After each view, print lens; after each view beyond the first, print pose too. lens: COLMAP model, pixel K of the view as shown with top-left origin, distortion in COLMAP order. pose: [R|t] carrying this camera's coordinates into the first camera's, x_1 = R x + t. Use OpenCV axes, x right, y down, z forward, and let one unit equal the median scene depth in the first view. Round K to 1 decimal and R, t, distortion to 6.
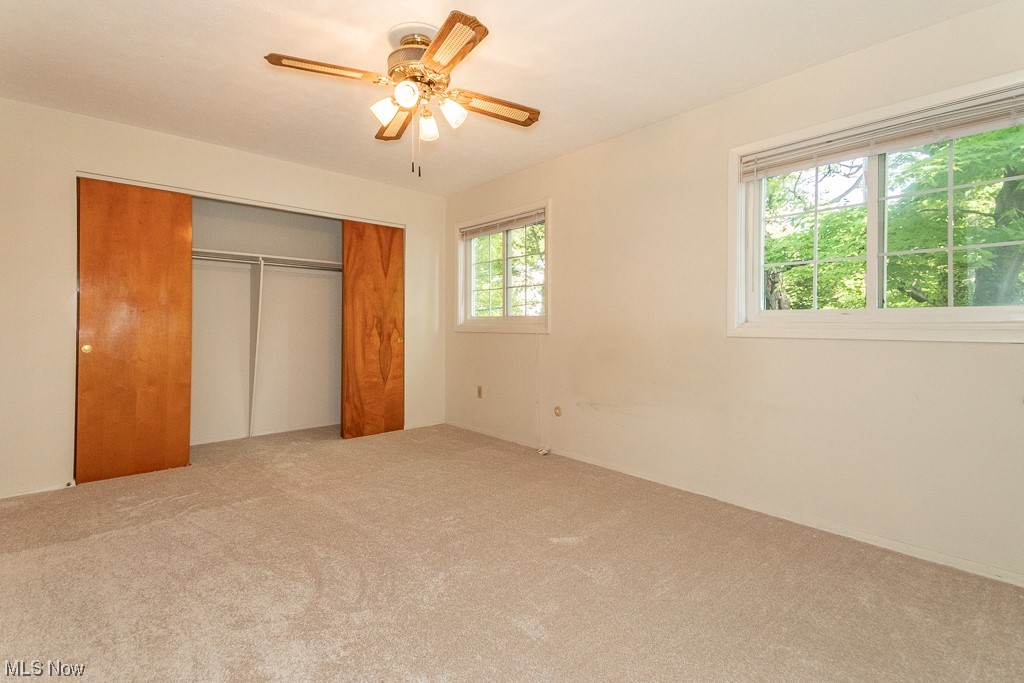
lens RADIAL K [[467.8, 0, 509.0], [0, 467.8, 326.8], [0, 0, 1]] dist [0.079035, -0.032329]
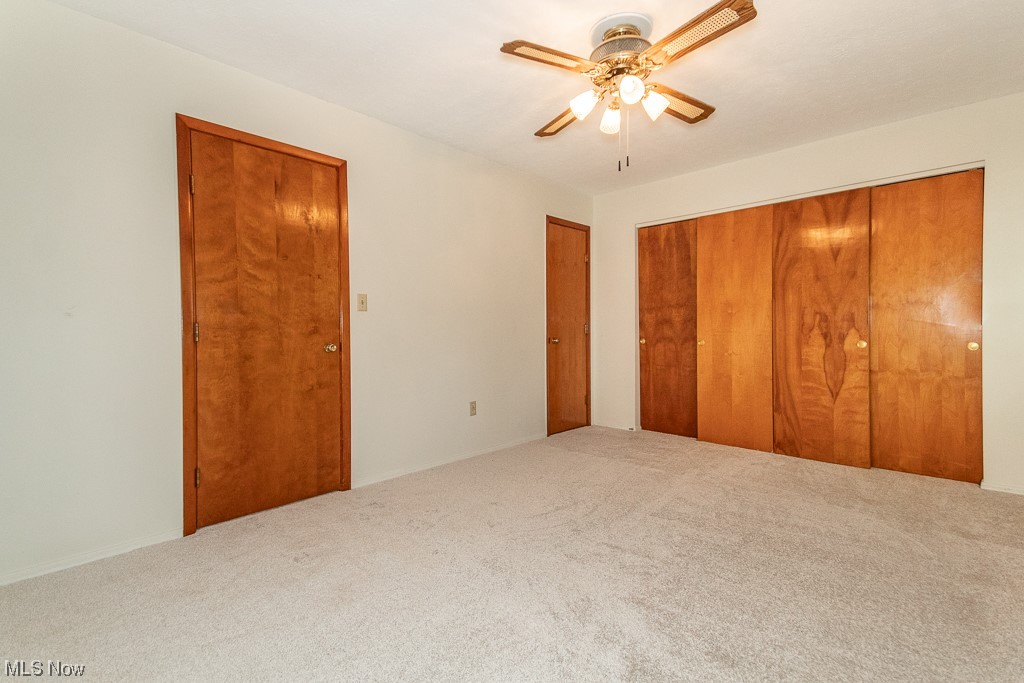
lens RADIAL K [[480.7, 0, 509.9], [0, 480.7, 344.7], [0, 0, 1]] dist [0.031721, 0.000079]
pose [[0.065560, 0.033085, -0.997300, 0.492182], [0.004638, 0.999429, 0.033461, 0.001904], [0.997838, -0.006819, 0.065369, 0.422444]]
